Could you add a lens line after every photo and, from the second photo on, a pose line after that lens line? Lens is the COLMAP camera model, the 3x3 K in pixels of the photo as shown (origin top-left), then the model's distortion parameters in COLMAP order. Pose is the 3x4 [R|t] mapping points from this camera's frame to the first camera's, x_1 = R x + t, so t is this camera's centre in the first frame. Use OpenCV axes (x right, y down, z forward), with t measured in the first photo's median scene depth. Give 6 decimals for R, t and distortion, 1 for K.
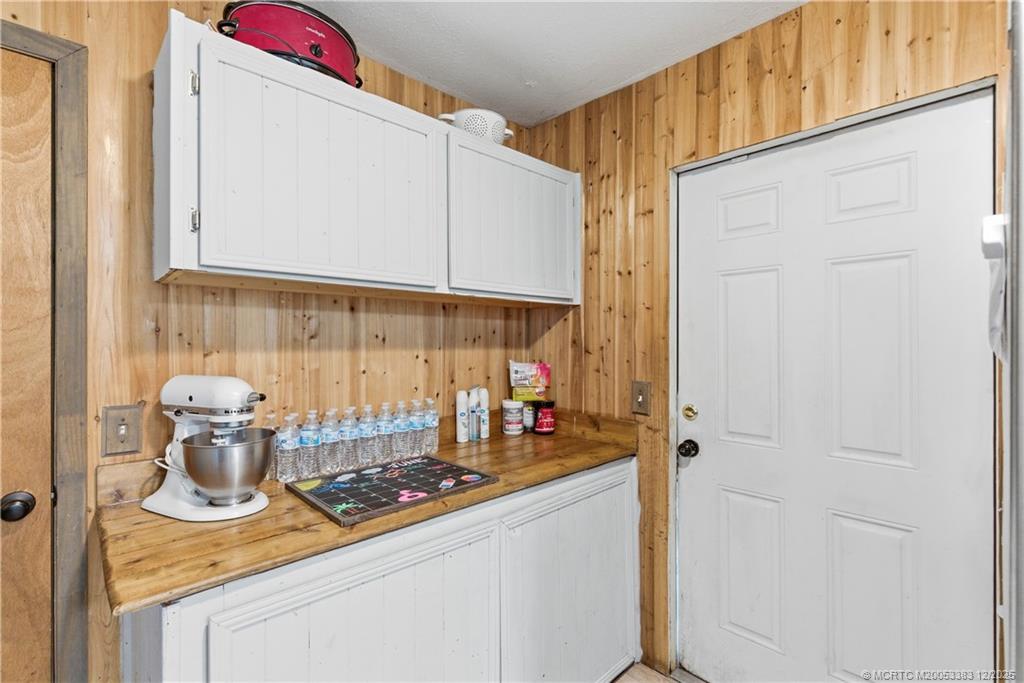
lens RADIAL K [[467.6, 0, 516.0], [0, 467.6, 342.9], [0, 0, 1]] dist [-0.000411, -0.000298]
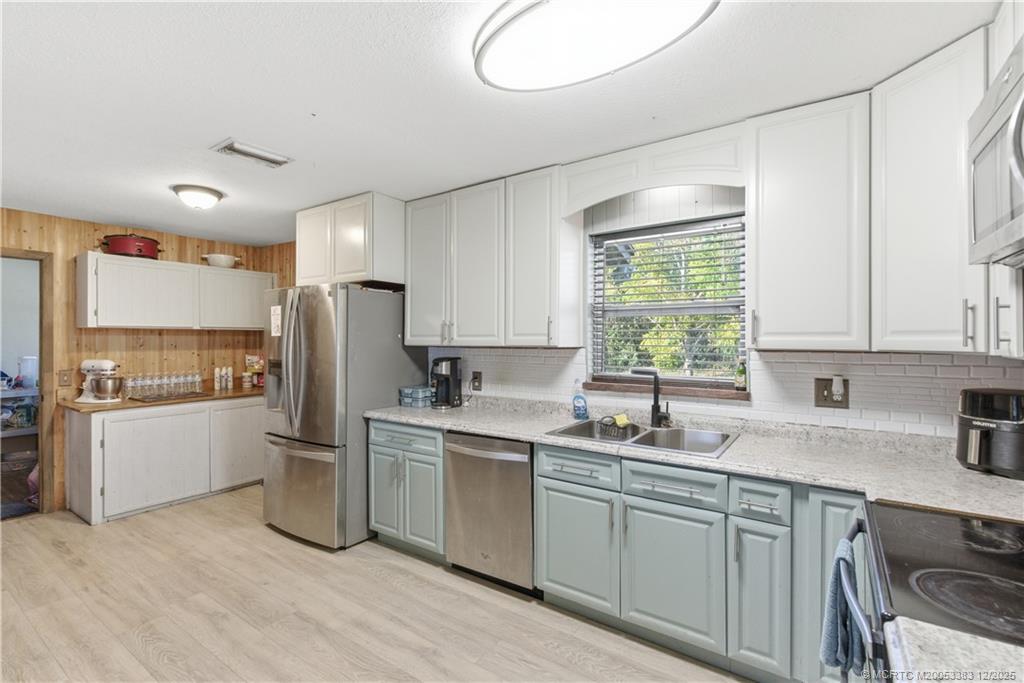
lens RADIAL K [[467.6, 0, 512.8], [0, 467.6, 342.9], [0, 0, 1]] dist [-0.000411, -0.000298]
pose [[0.978301, -0.002232, 0.207176, 1.204682], [0.001190, 0.999986, 0.005155, -0.045113], [-0.207185, -0.004796, 0.978290, -2.260385]]
